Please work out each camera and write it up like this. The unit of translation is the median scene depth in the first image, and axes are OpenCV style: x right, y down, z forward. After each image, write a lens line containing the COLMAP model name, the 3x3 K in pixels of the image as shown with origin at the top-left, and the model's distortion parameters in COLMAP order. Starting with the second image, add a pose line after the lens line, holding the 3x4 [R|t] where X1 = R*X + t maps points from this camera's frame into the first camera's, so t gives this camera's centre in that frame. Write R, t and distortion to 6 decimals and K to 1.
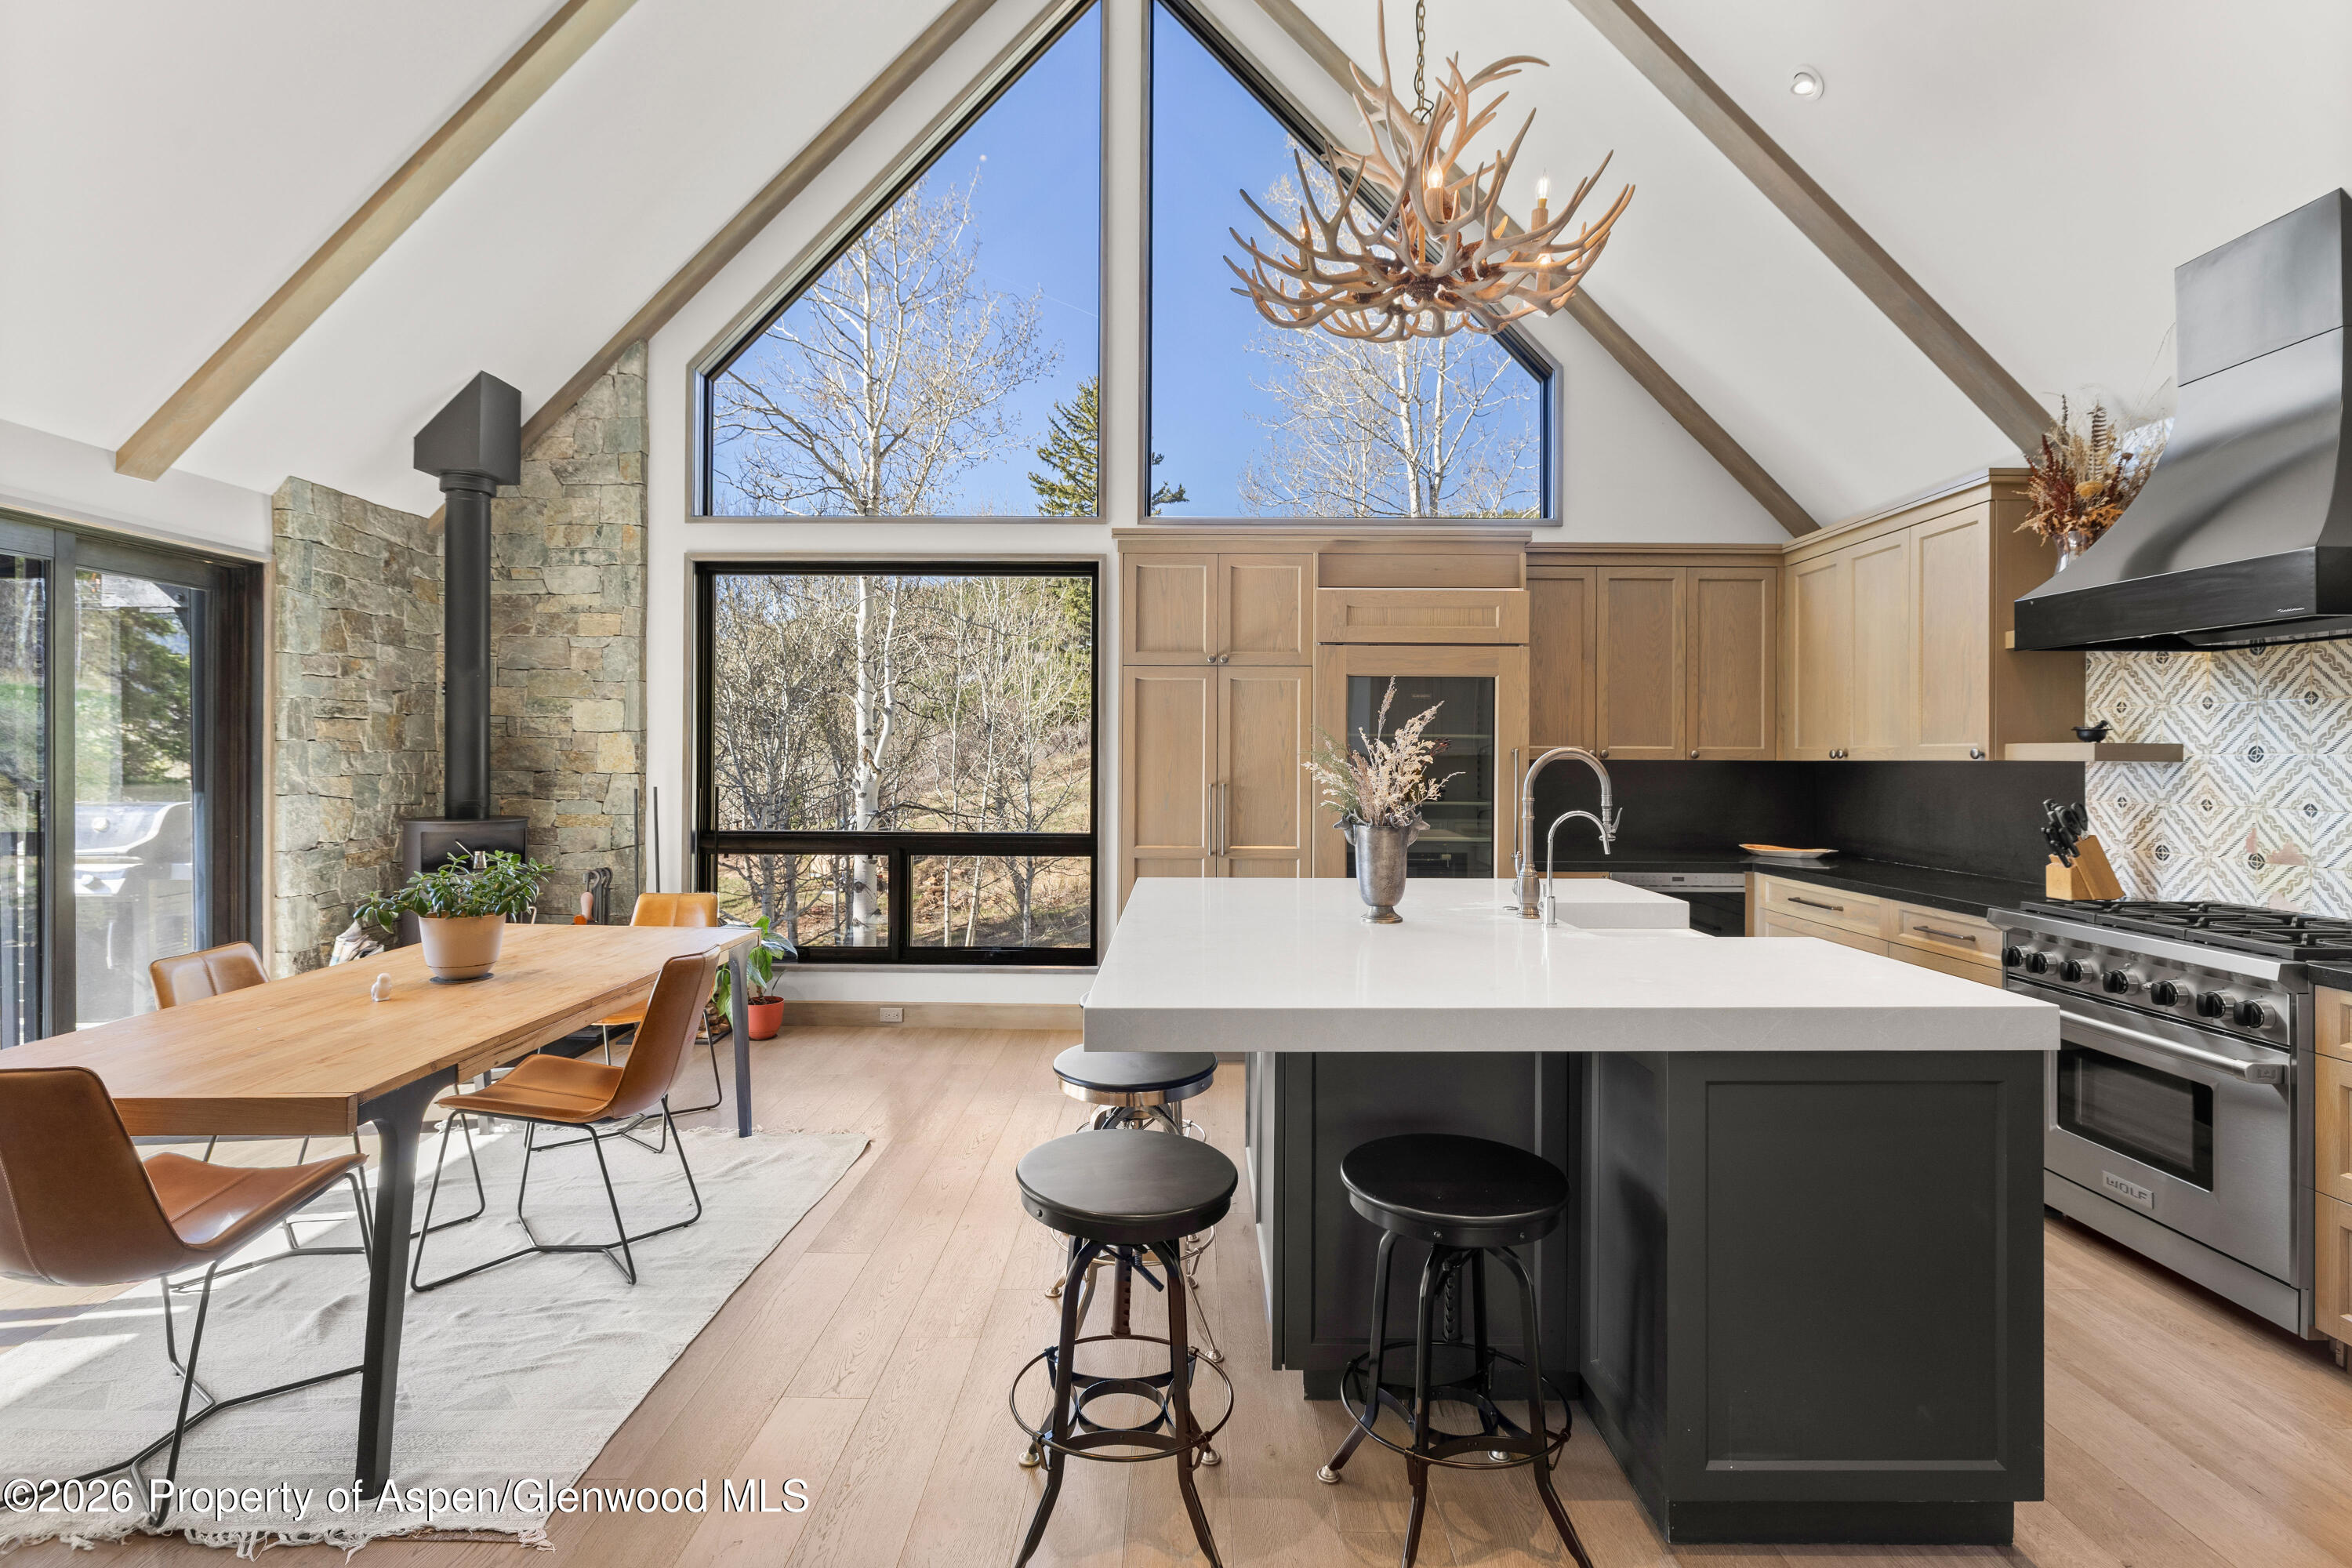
lens RADIAL K [[1114.1, 0, 1179.2], [0, 1114.1, 752.4], [0, 0, 1]] dist [-0.003222, 0.000142]
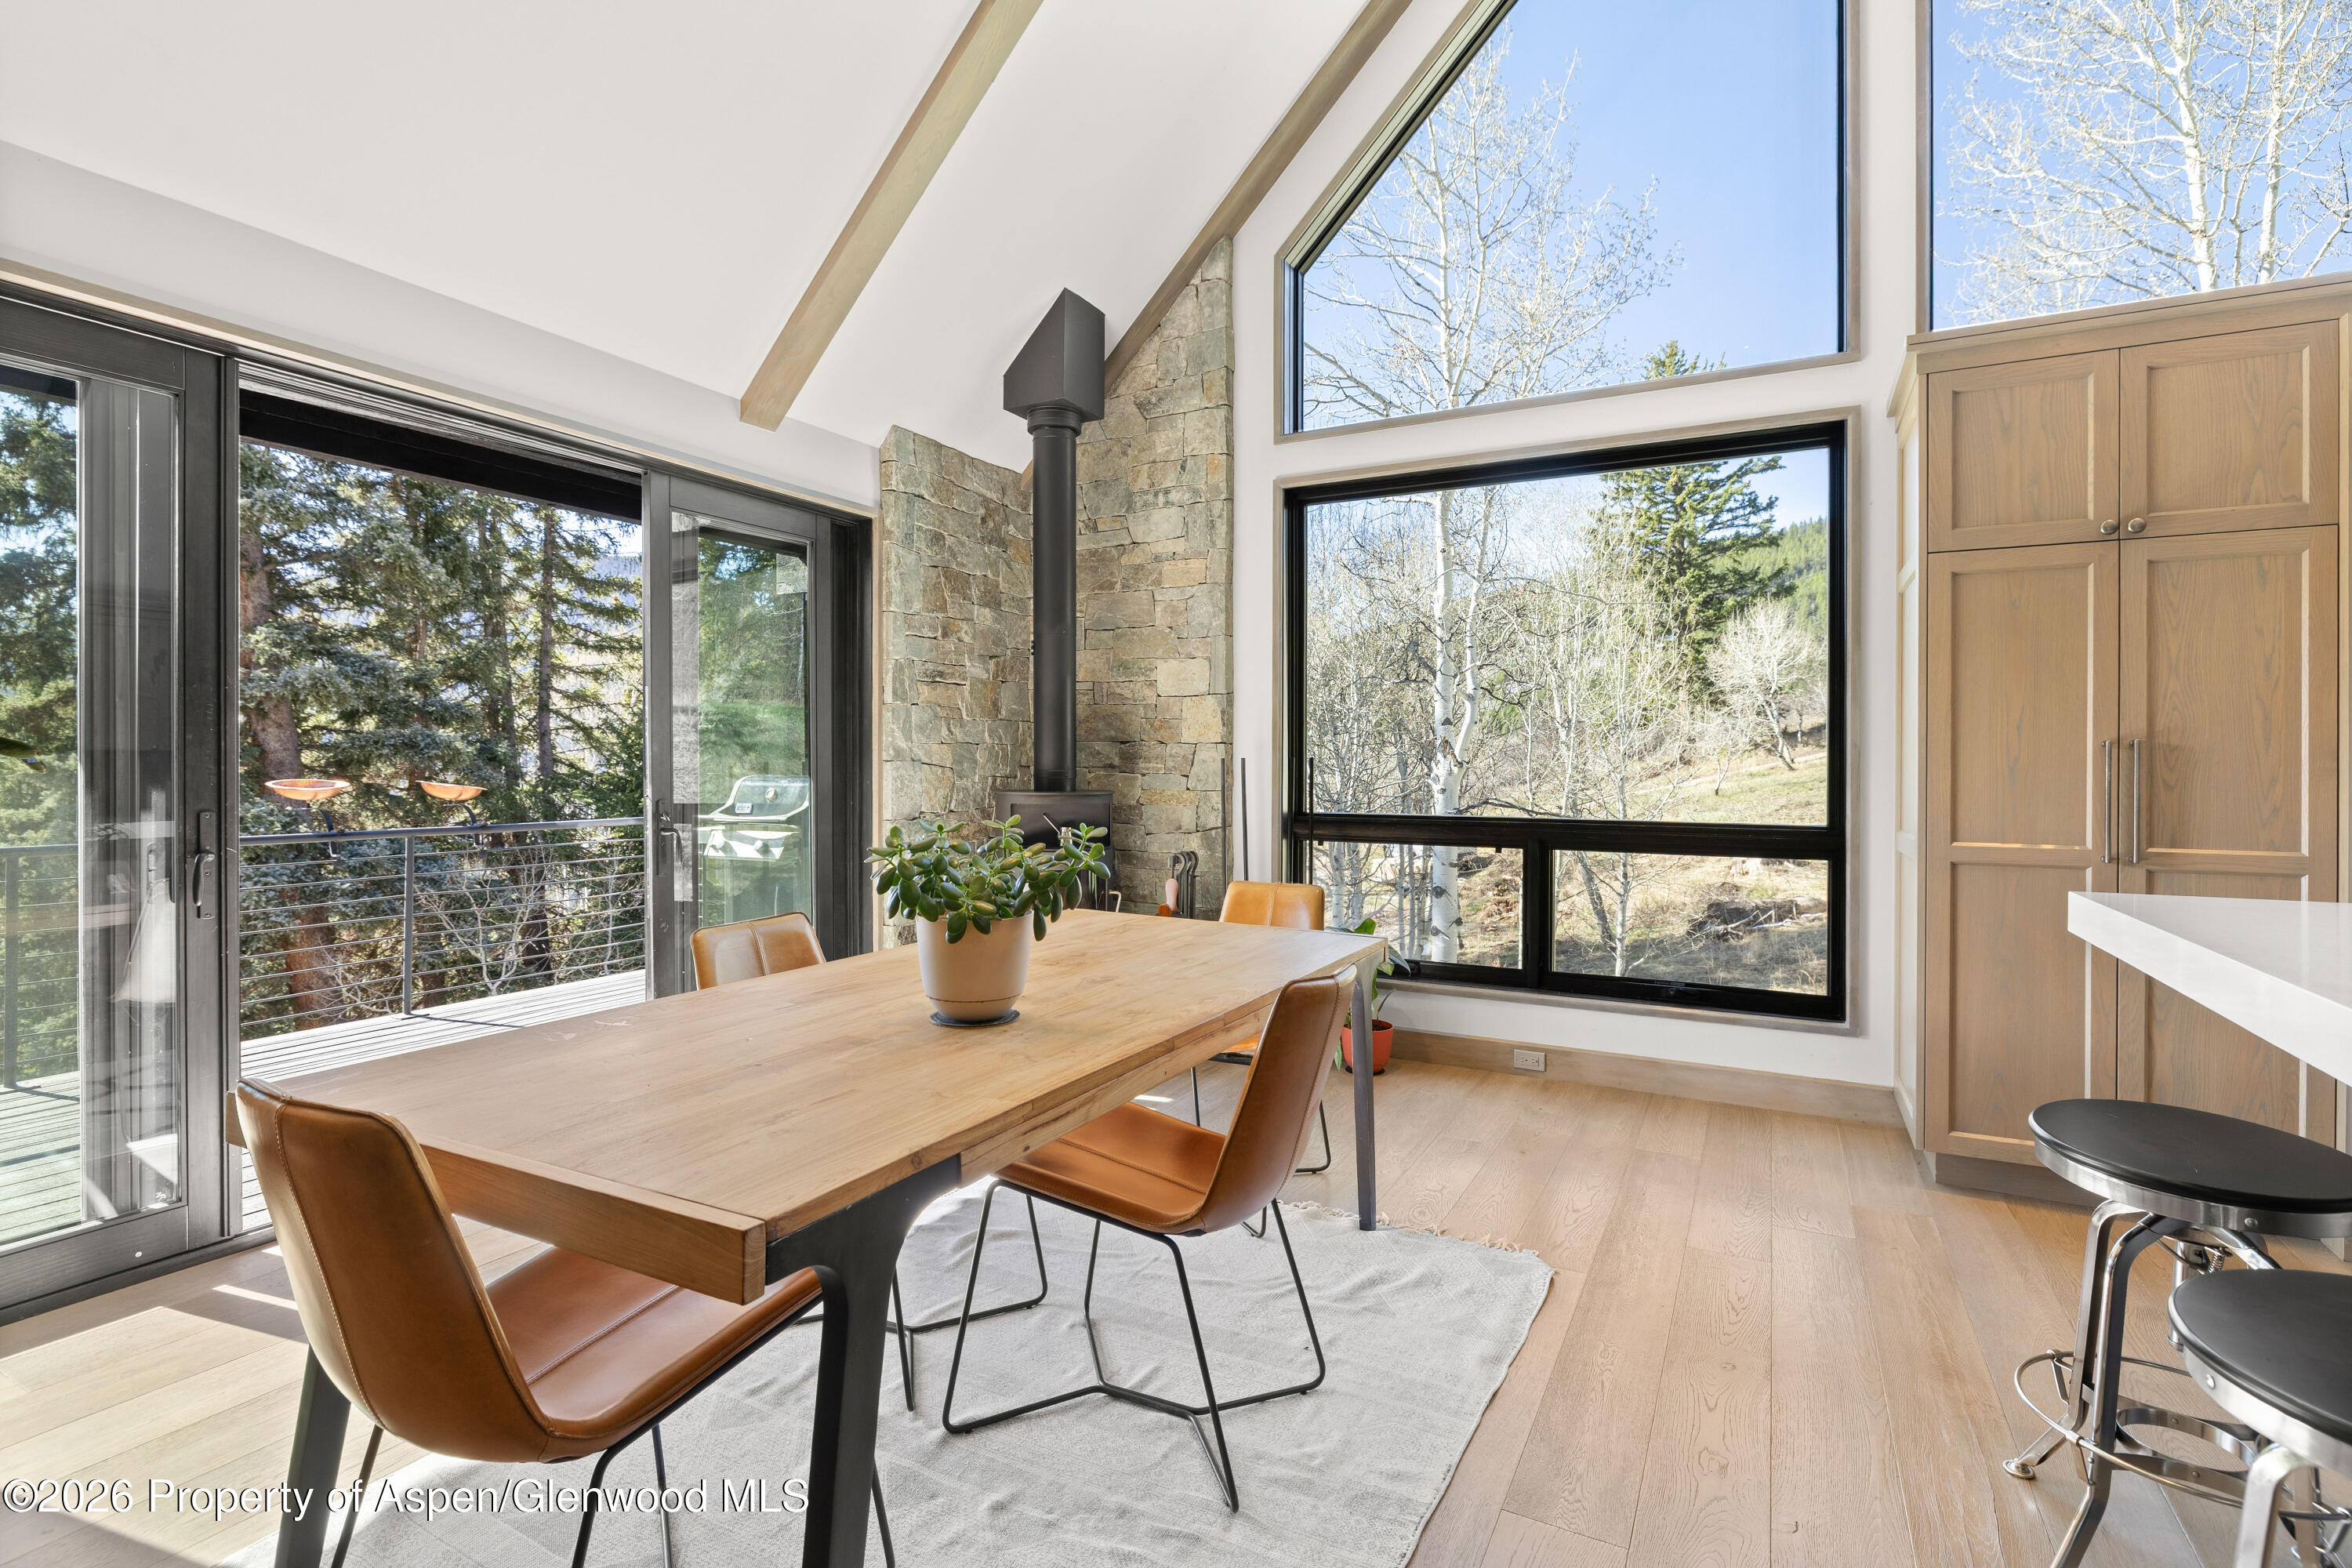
lens RADIAL K [[1101.1, 0, 1183.7], [0, 1101.1, 766.3], [0, 0, 1]] dist [-0.004030, -0.000304]
pose [[0.886382, -0.001562, -0.462952, -0.131345], [0.002995, 0.999993, 0.002361, 0.037569], [0.462945, -0.003480, 0.886380, 0.253401]]
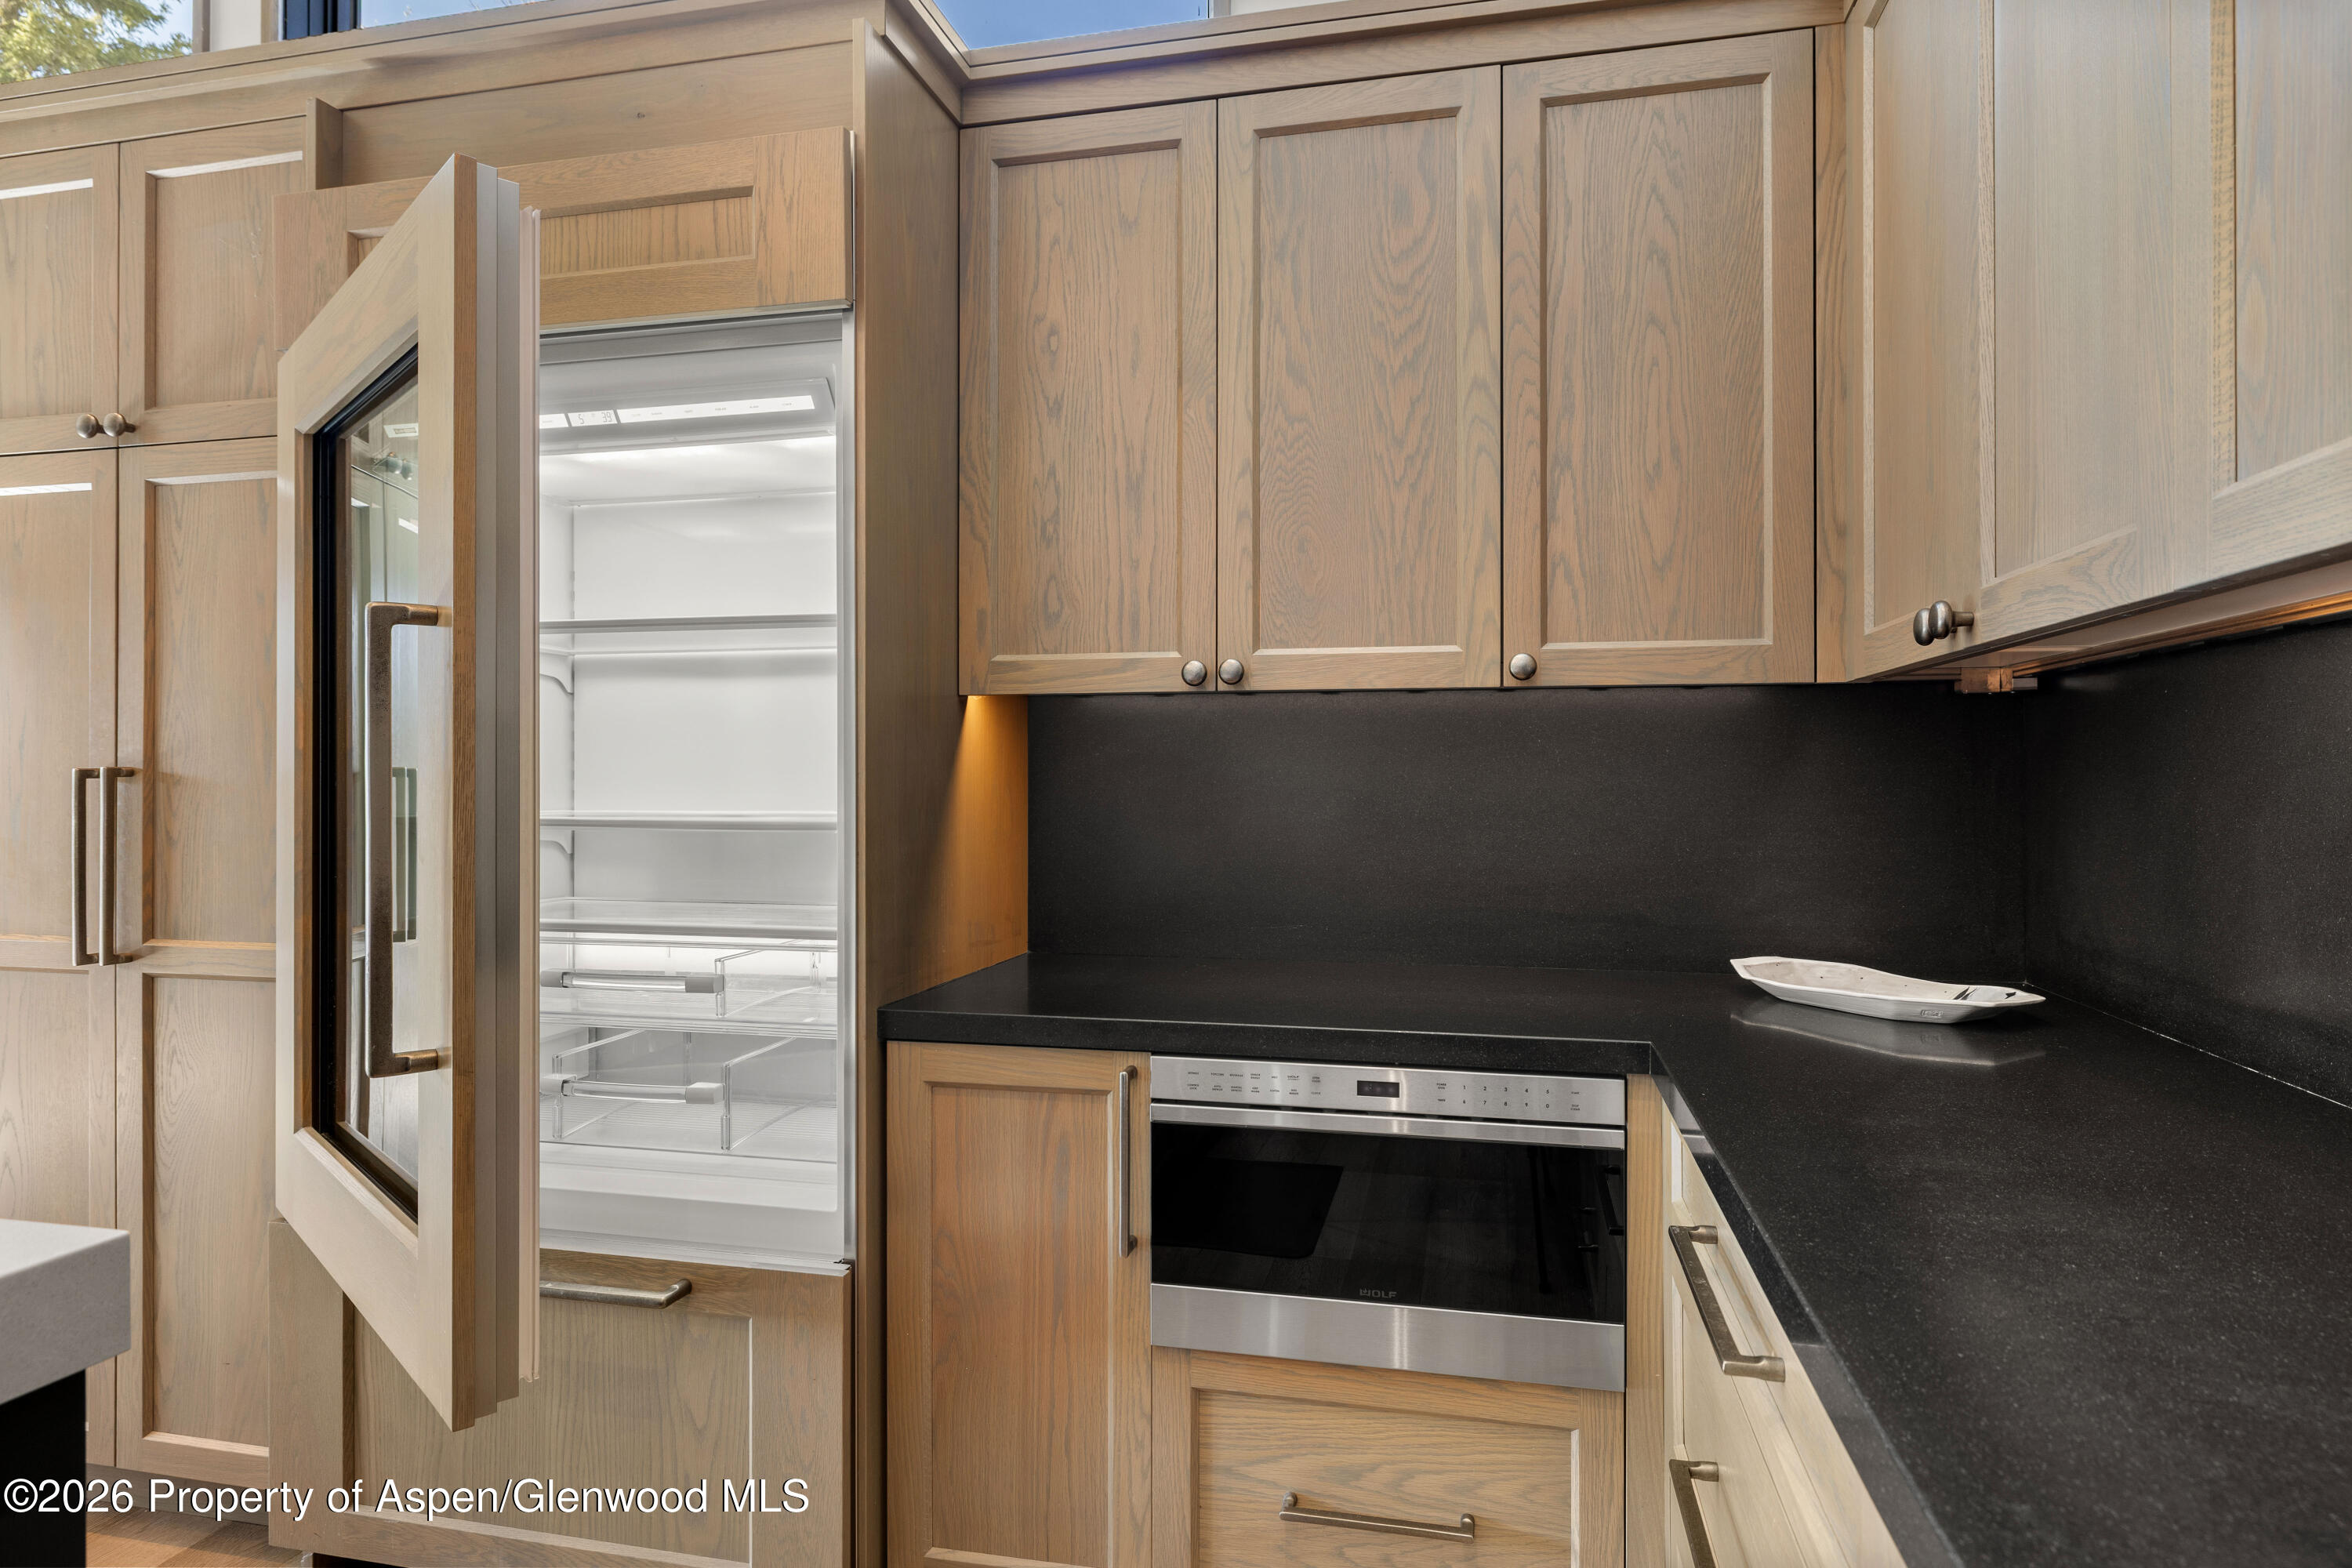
lens RADIAL K [[1326.5, 0, 1176.0], [0, 1326.5, 784.0], [0, 0, 1]] dist [-0.000776, -0.000034]
pose [[0.974039, -0.004588, -0.226336, 0.461331], [0.004930, 0.999987, 0.000945, 0.033570], [0.226329, -0.002036, 0.974049, 0.635570]]
